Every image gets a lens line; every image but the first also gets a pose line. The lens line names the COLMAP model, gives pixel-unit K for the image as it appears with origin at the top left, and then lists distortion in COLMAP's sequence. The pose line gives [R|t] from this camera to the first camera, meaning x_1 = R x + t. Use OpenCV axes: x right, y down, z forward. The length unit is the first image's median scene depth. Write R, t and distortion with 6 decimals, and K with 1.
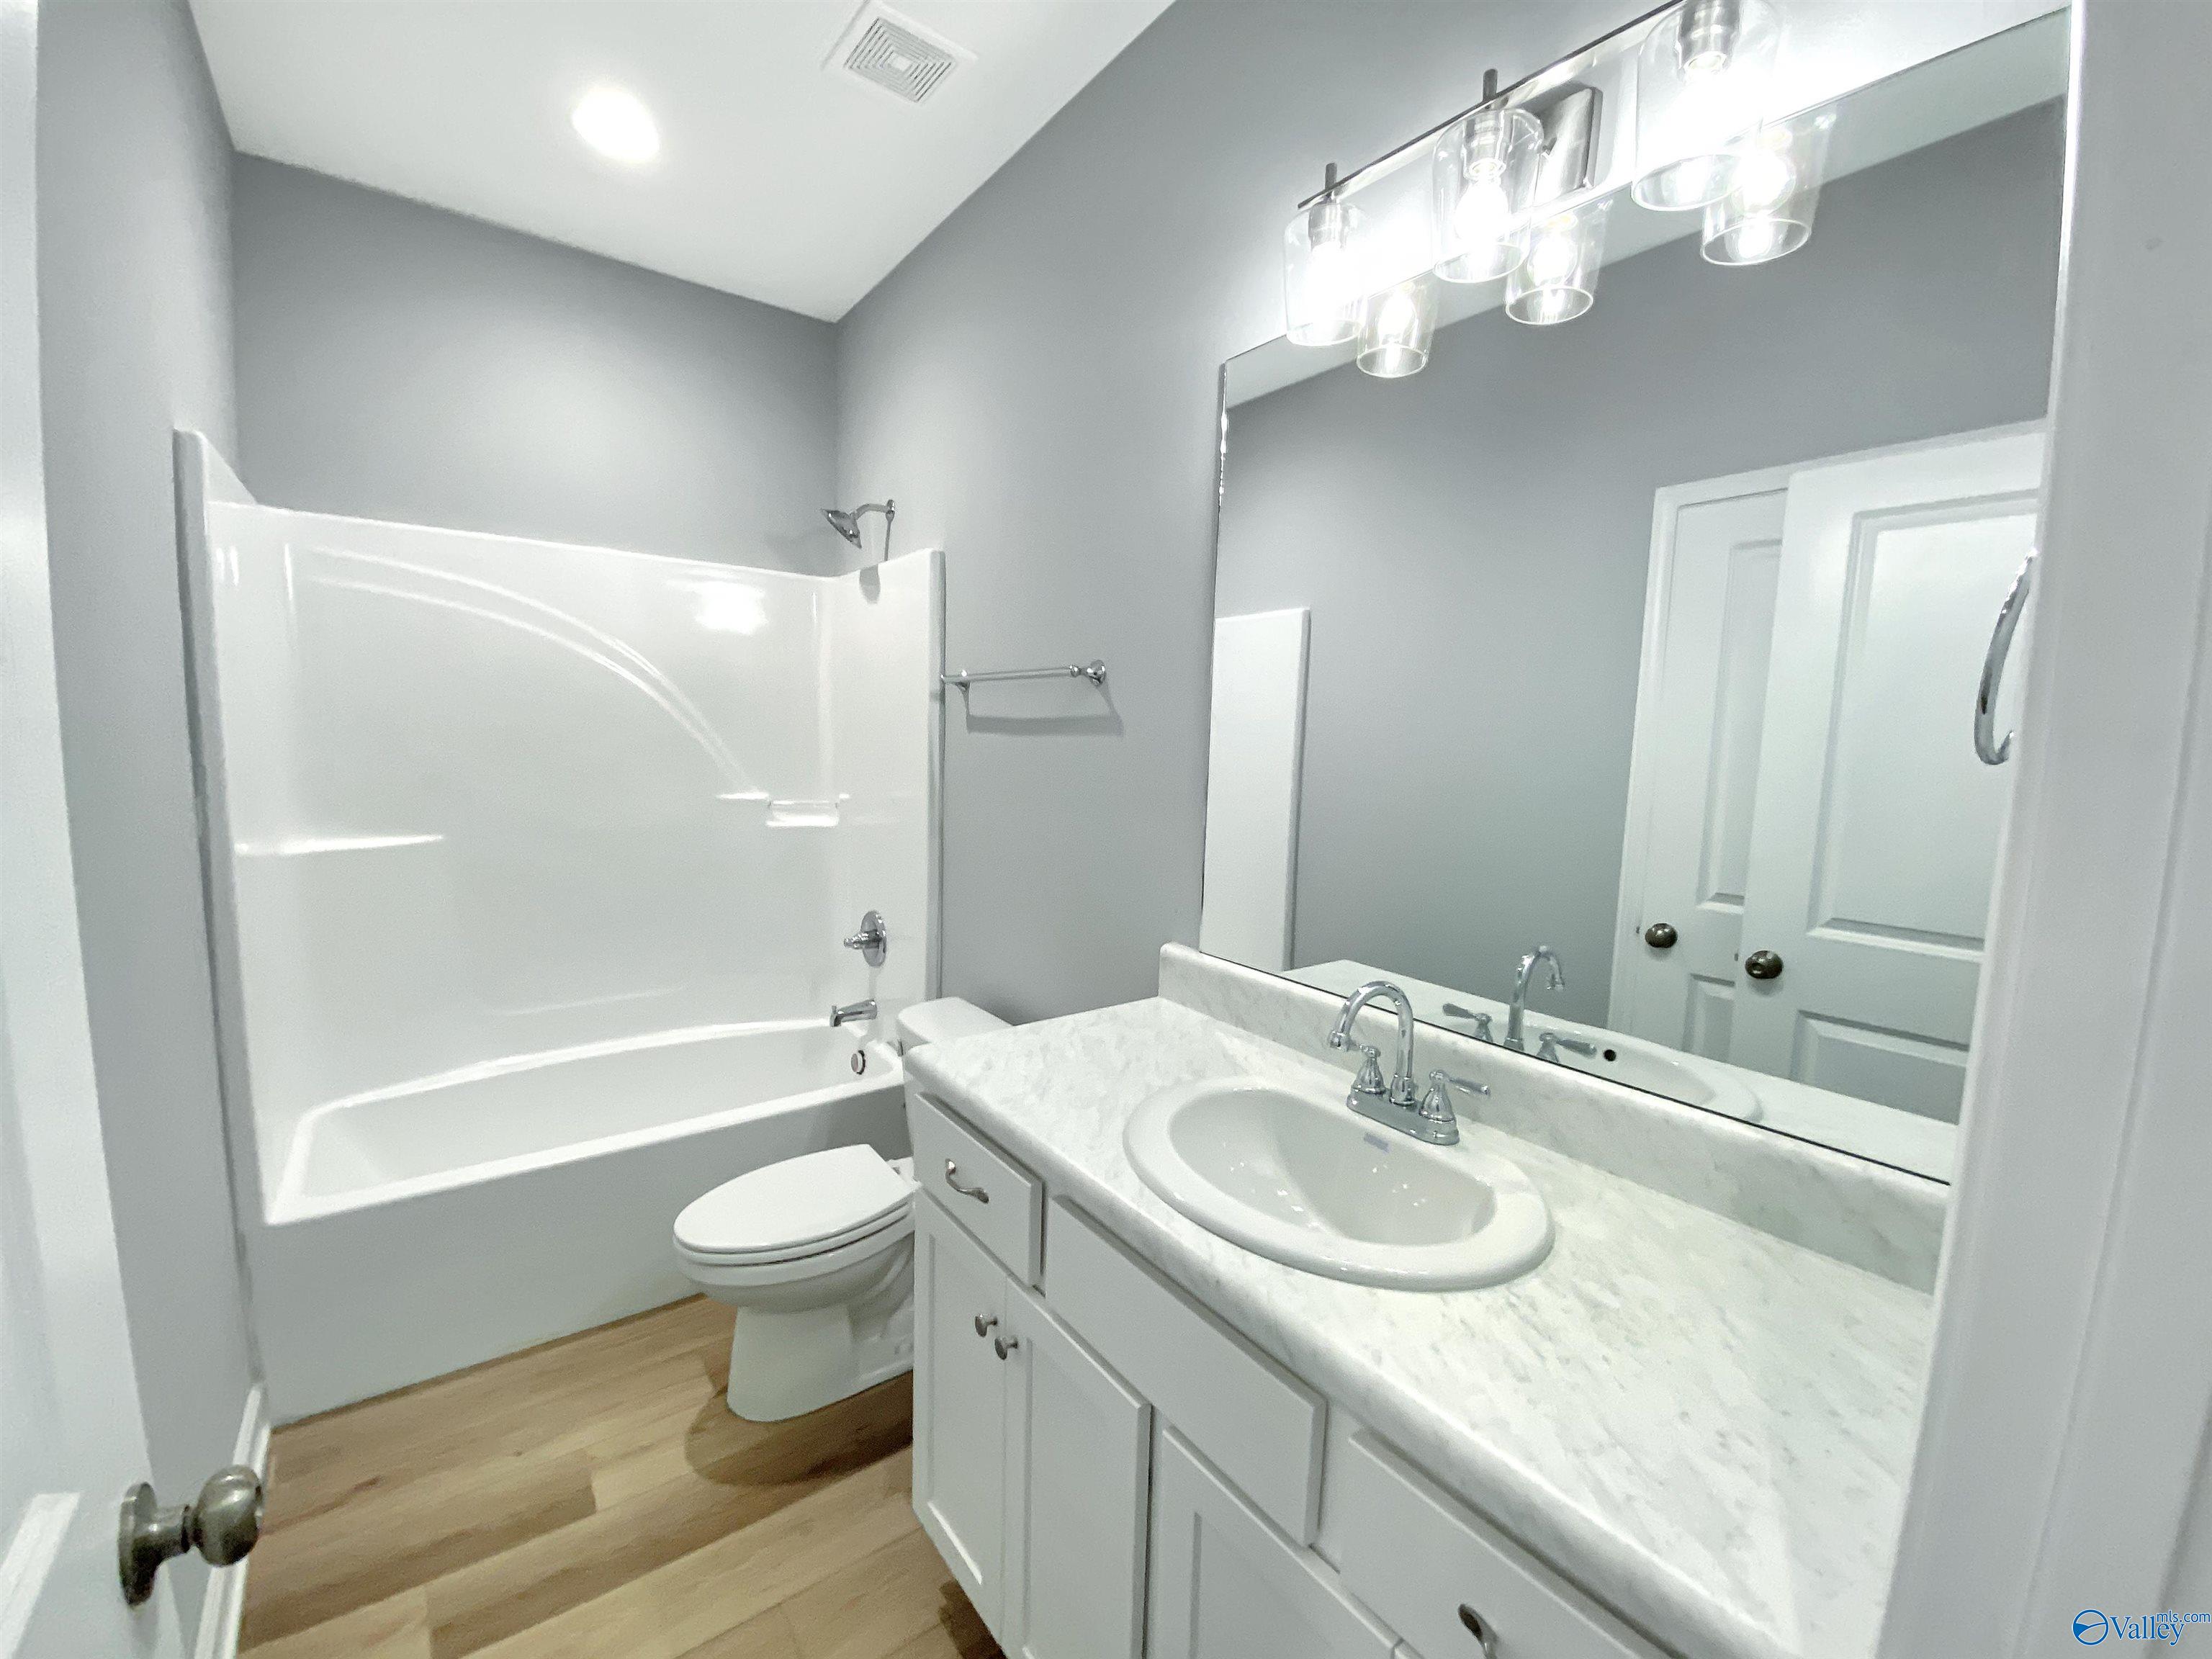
lens RADIAL K [[891.1, 0, 1107.5], [0, 891.1, 829.3], [0, 0, 1]] dist [0.030839, -0.026053]
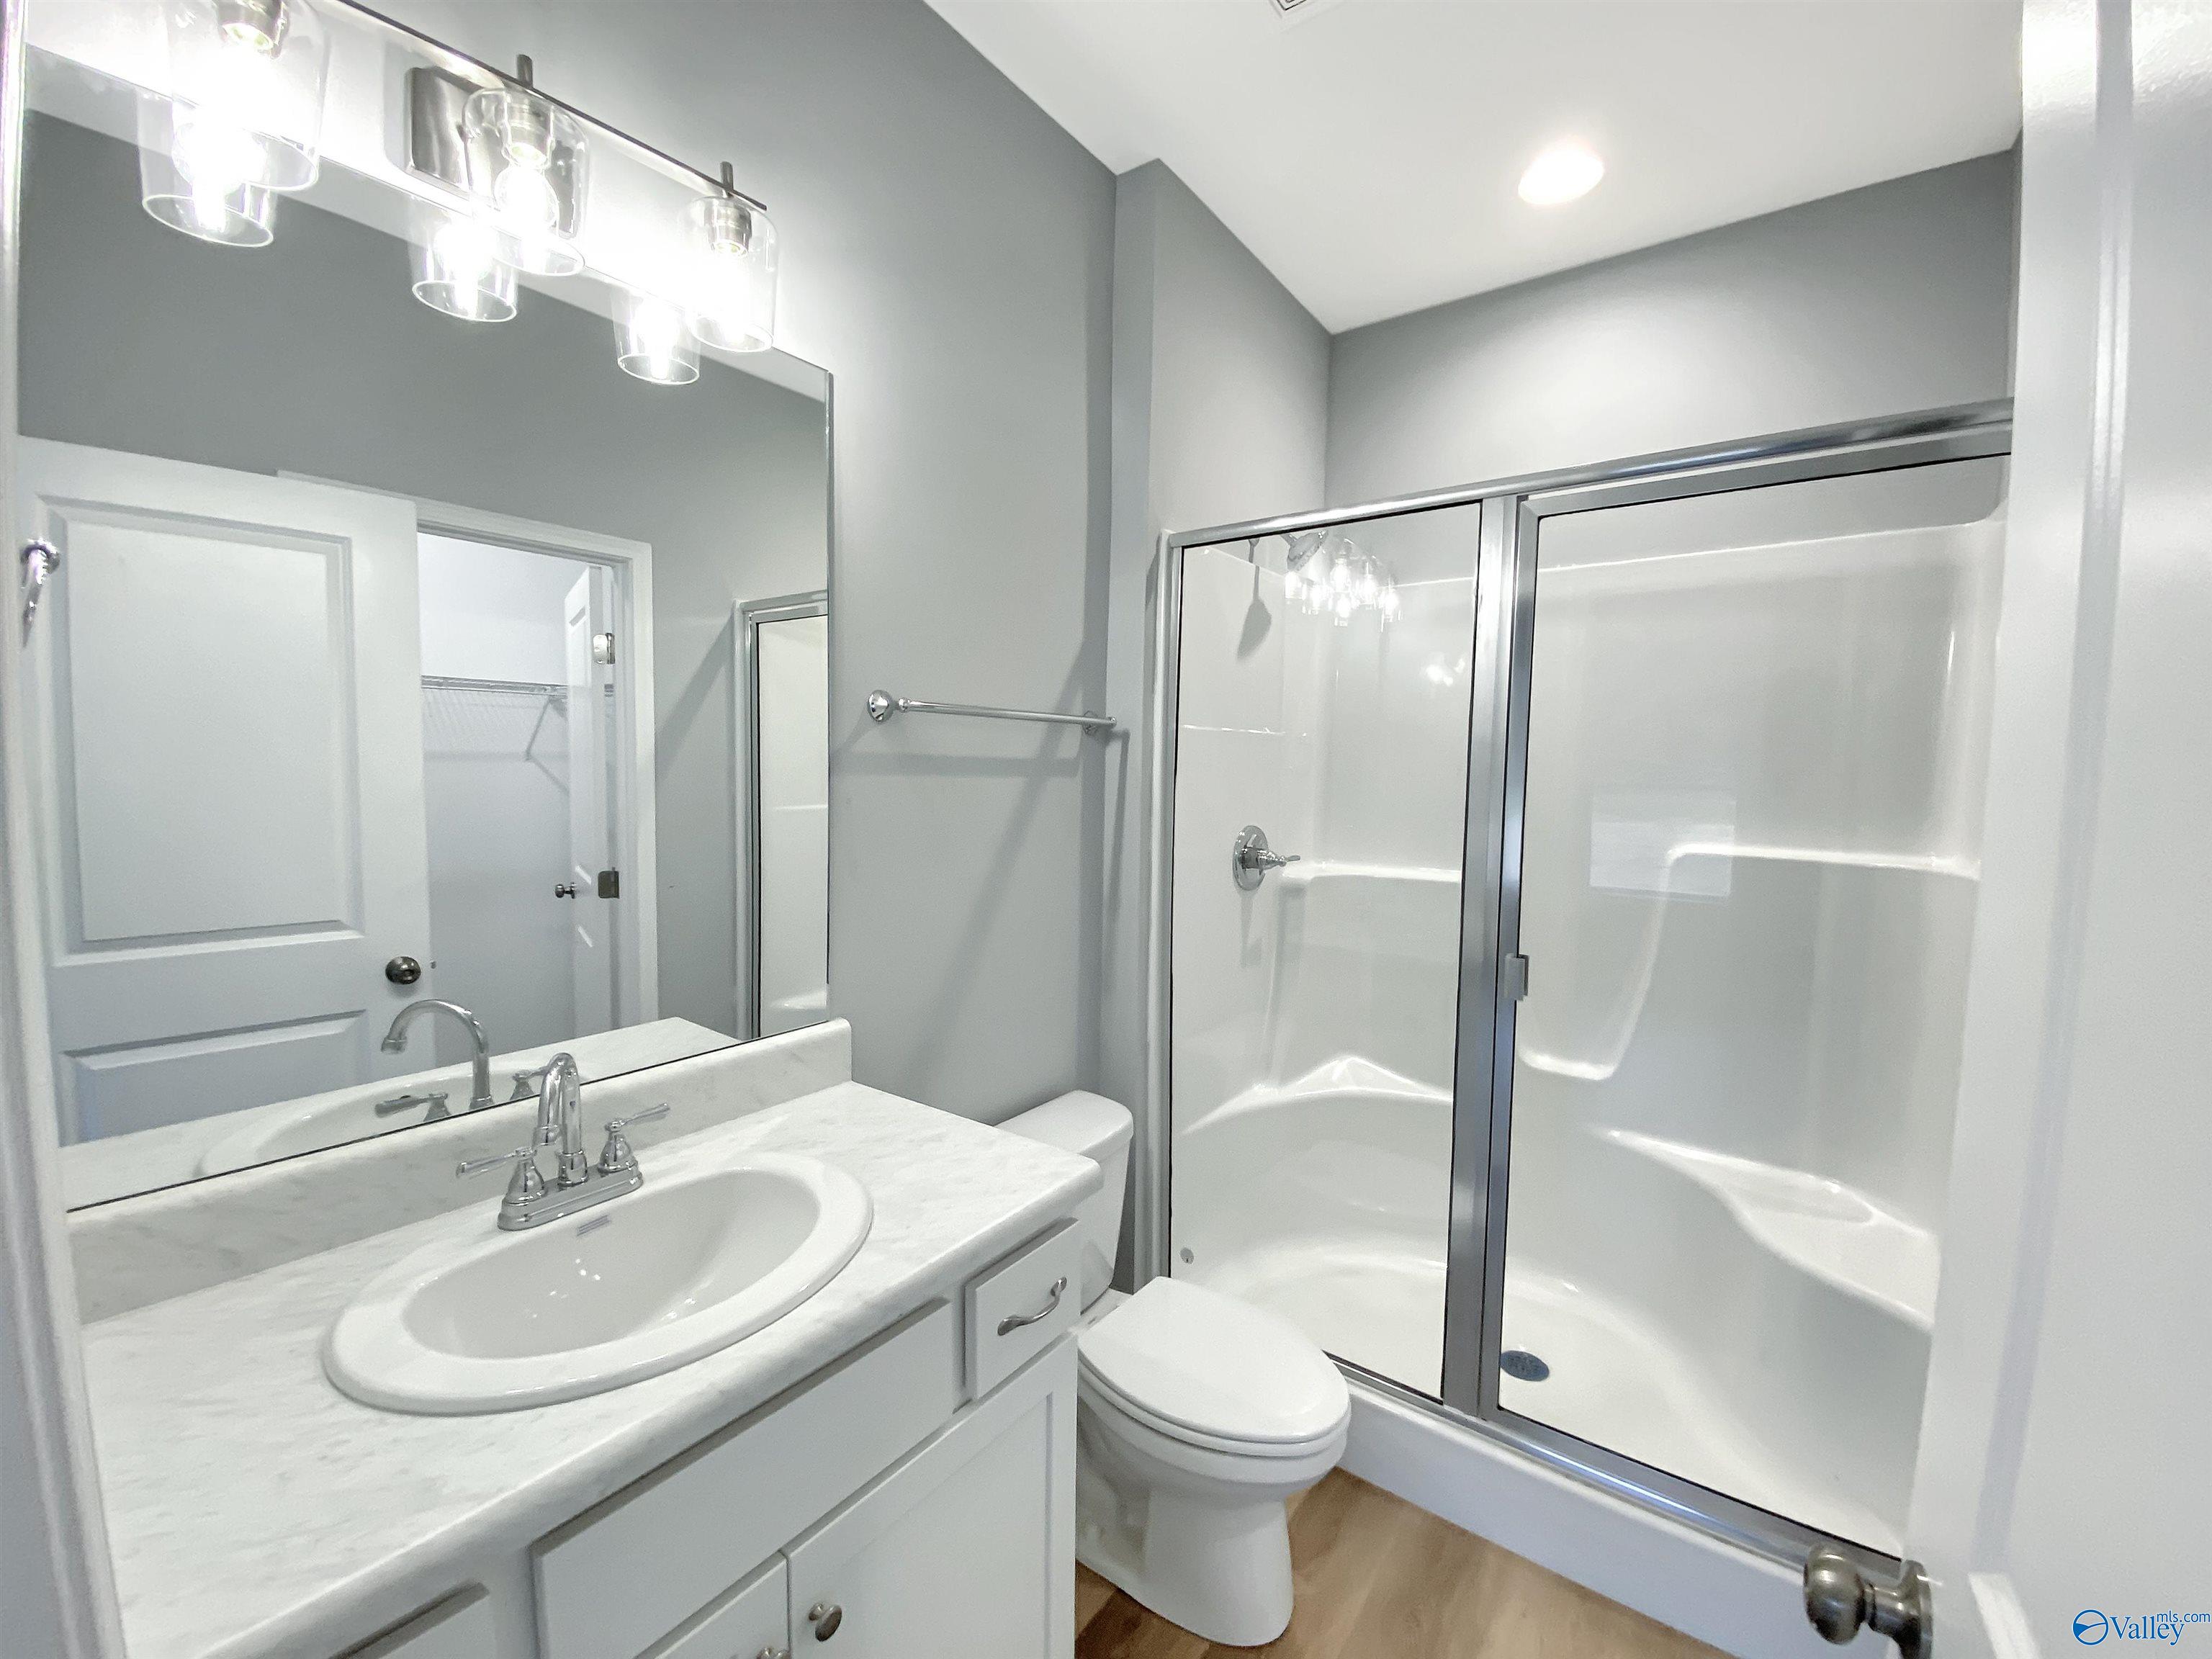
lens RADIAL K [[891.1, 0, 1107.5], [0, 891.1, 829.3], [0, 0, 1]] dist [0.030839, -0.026053]
pose [[-0.266731, -0.112058, 0.957234, -0.569294], [0.063387, 0.989027, 0.133443, -0.118840], [-0.961684, 0.096269, -0.256702, 0.609149]]
